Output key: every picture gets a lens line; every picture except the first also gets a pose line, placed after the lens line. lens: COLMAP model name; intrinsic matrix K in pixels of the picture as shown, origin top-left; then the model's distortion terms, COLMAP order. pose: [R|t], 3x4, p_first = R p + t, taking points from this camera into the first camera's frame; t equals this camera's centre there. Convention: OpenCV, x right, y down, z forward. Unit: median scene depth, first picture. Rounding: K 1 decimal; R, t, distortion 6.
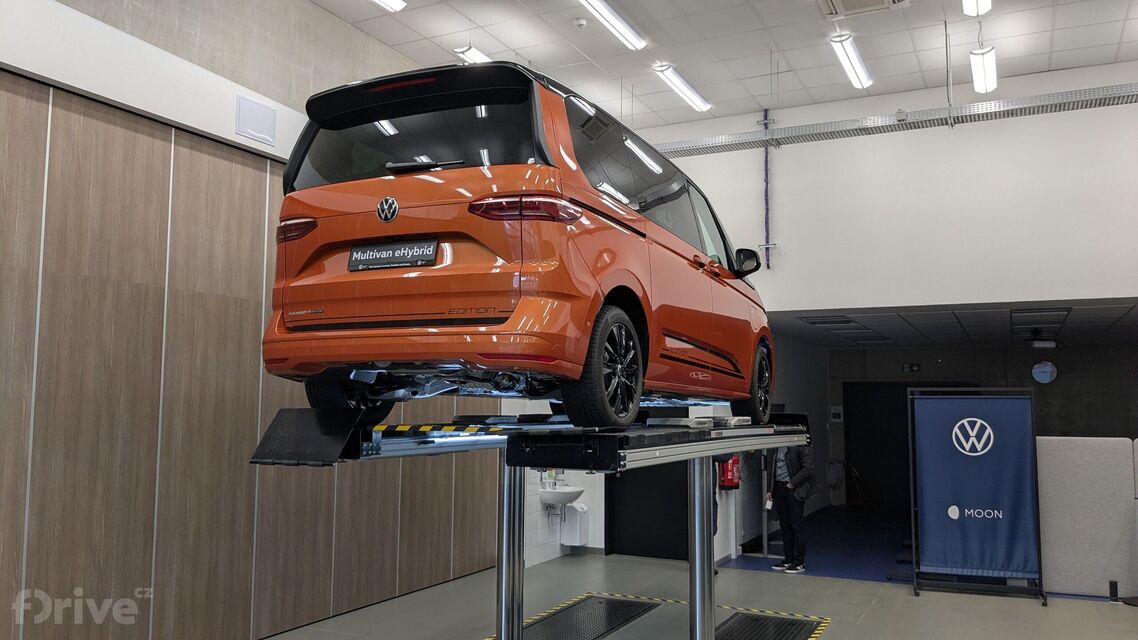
lens RADIAL K [[917.8, 0, 561.7], [0, 917.8, 310.6], [0, 0, 1]] dist [0.050784, -0.111296]
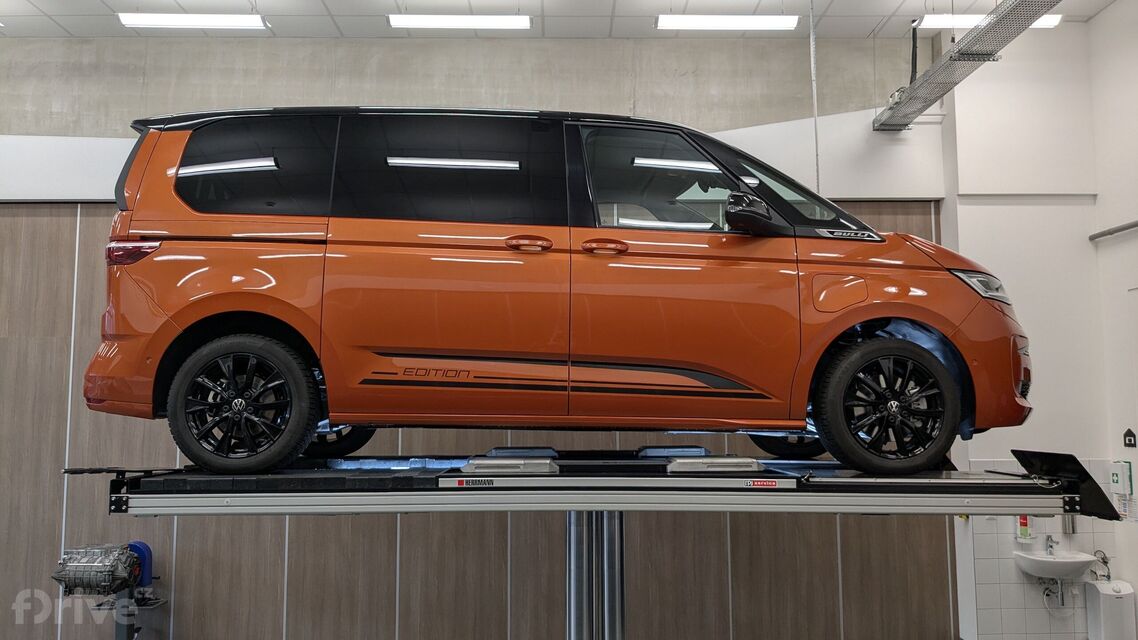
lens RADIAL K [[908.0, 0, 569.0], [0, 908.0, 320.0], [0, 0, 1]] dist [0.052007, -0.110055]
pose [[0.453119, -0.099581, -0.885871, 0.704923], [0.098114, 0.993275, -0.061470, 0.048197], [0.886034, -0.059063, 0.459842, 0.616088]]
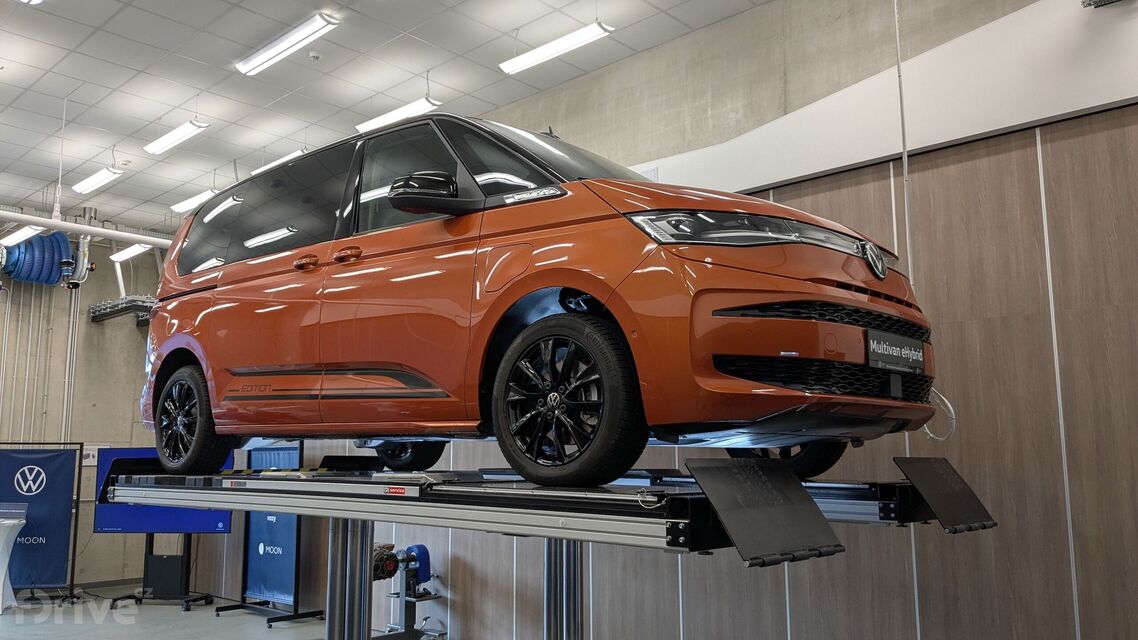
lens RADIAL K [[912.9, 0, 567.4], [0, 912.9, 332.0], [0, 0, 1]] dist [0.007749, -0.009110]
pose [[-0.293555, -0.139231, -0.945748, 0.714800], [0.099157, 0.979565, -0.174987, 0.142734], [0.950786, -0.145146, -0.273751, 1.253374]]
